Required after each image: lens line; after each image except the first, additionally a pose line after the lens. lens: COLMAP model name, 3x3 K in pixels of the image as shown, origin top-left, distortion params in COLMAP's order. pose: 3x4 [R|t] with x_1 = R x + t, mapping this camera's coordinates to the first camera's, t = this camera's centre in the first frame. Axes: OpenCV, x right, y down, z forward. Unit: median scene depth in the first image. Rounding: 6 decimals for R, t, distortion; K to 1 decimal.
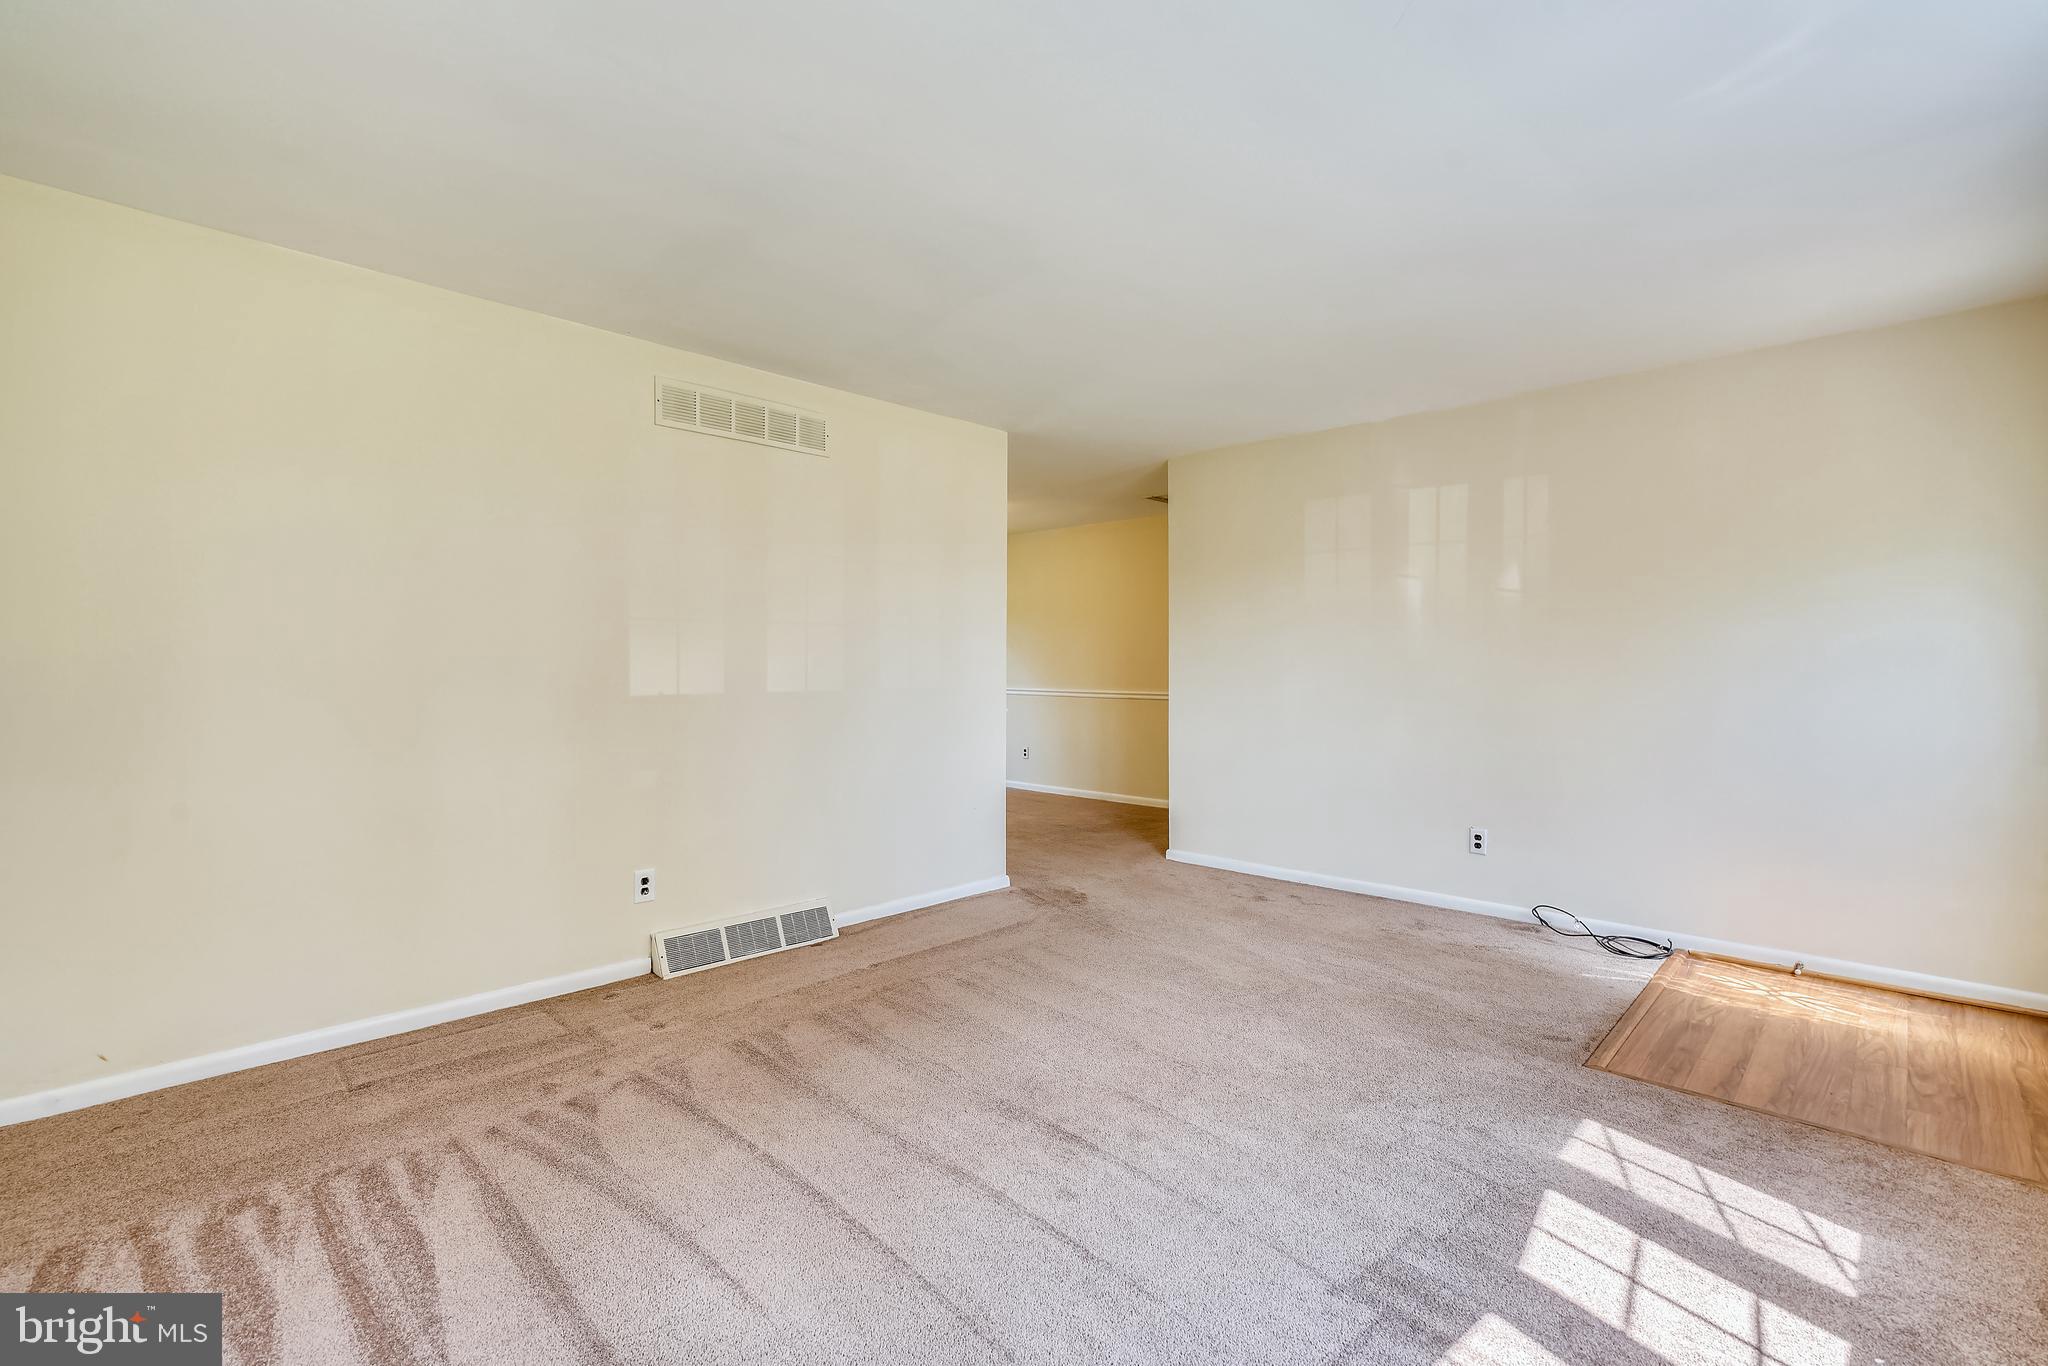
lens RADIAL K [[940.2, 0, 1029.2], [0, 940.2, 676.2], [0, 0, 1]] dist [0.009855, 0.001066]
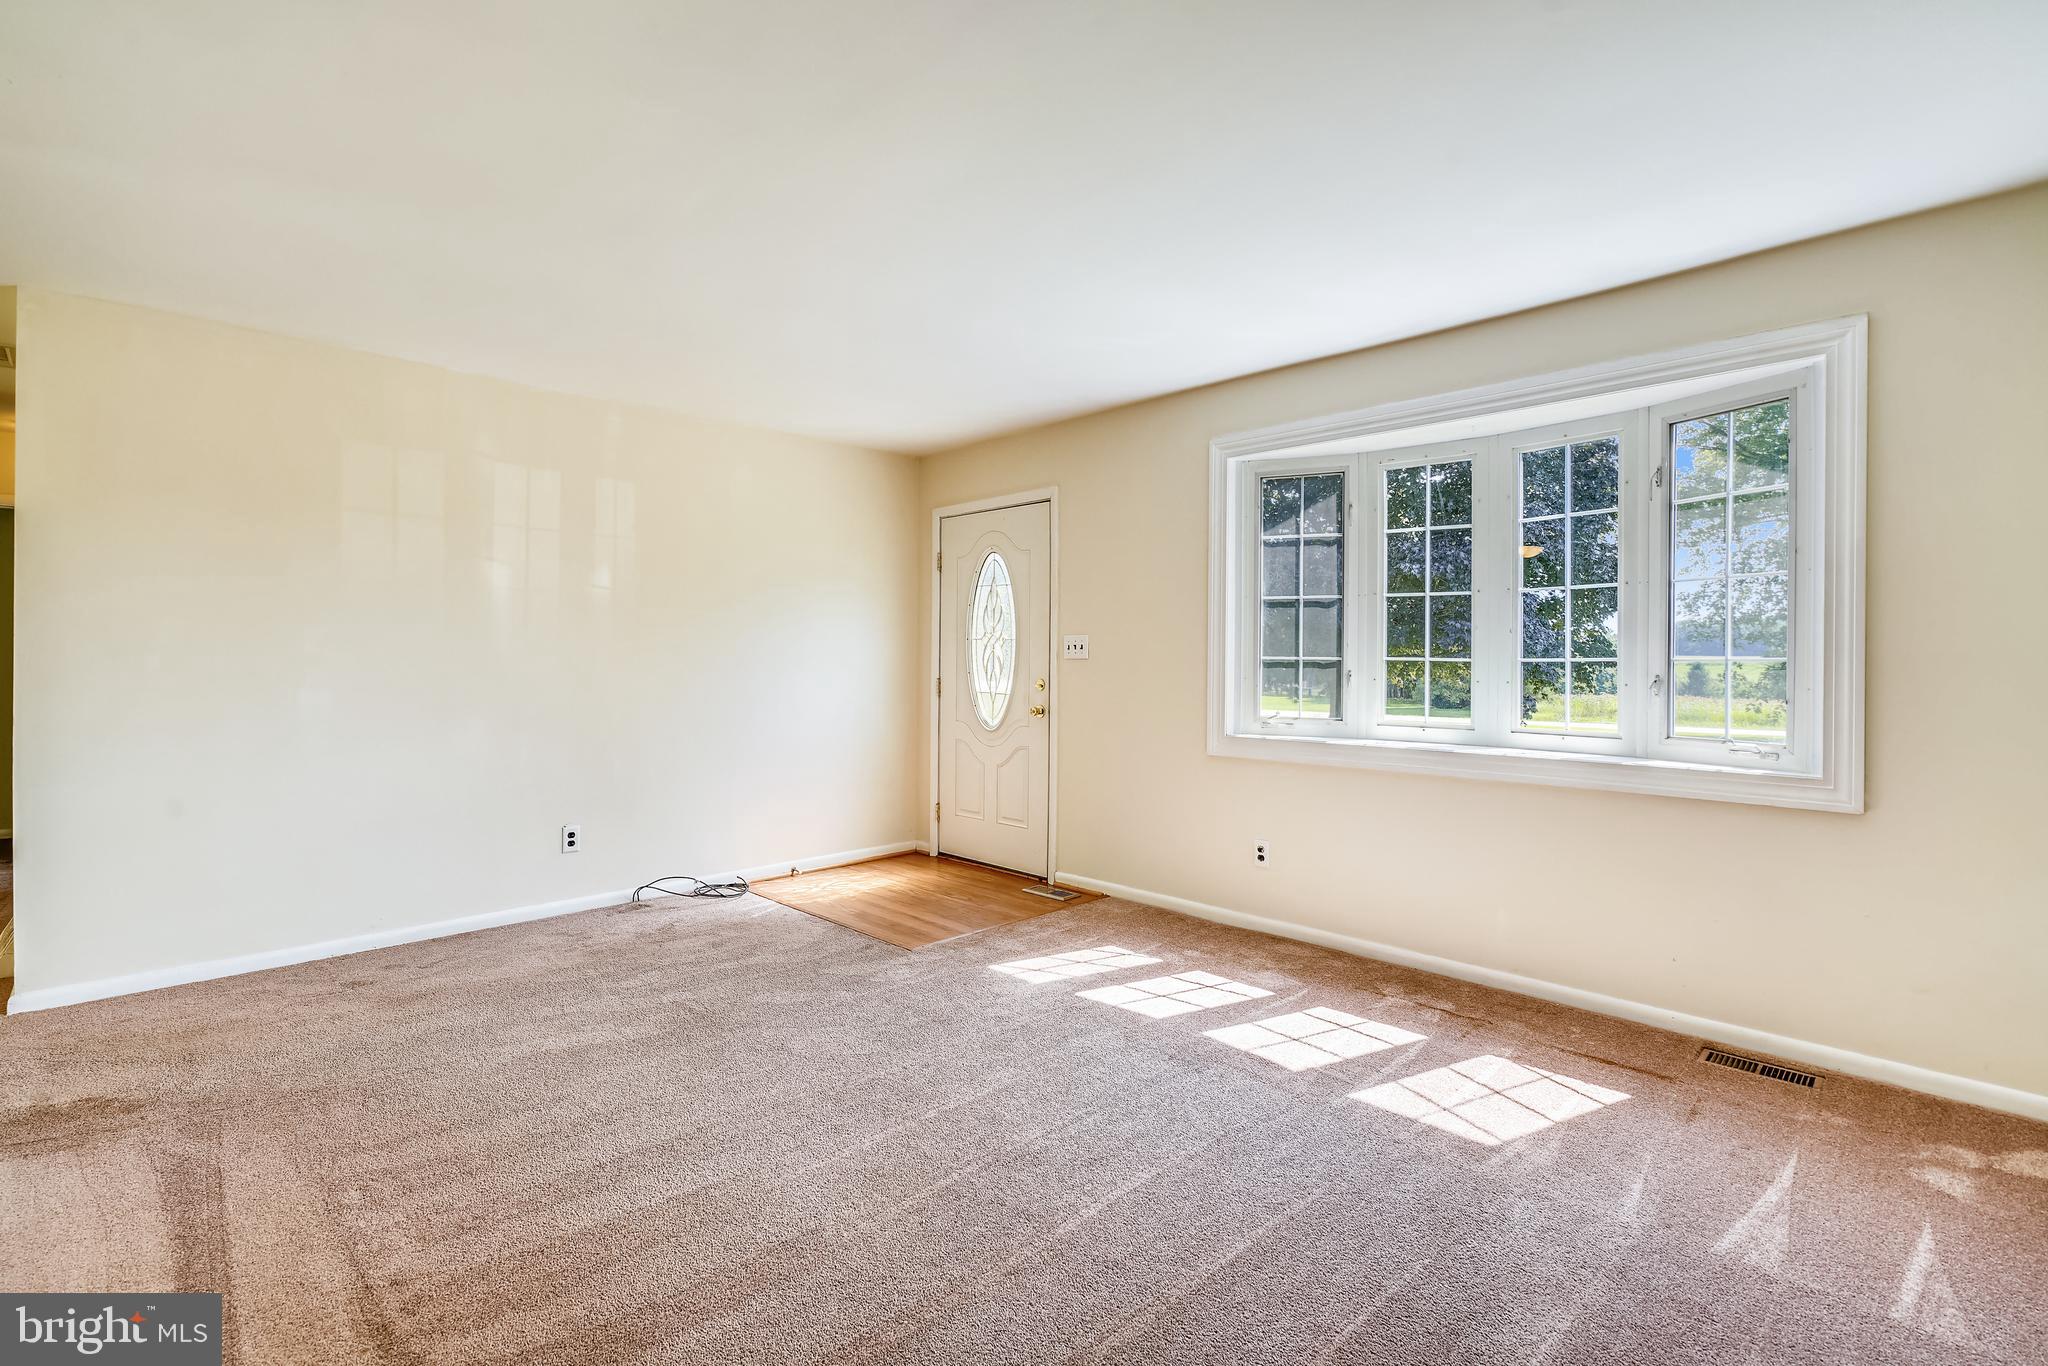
lens RADIAL K [[940.2, 0, 1027.8], [0, 940.2, 668.1], [0, 0, 1]] dist [0.009855, 0.001066]
pose [[0.015184, -0.014058, 0.999786, -0.579723], [0.003384, 0.999896, 0.014008, -0.018289], [-0.999879, 0.003170, 0.015230, 0.587622]]
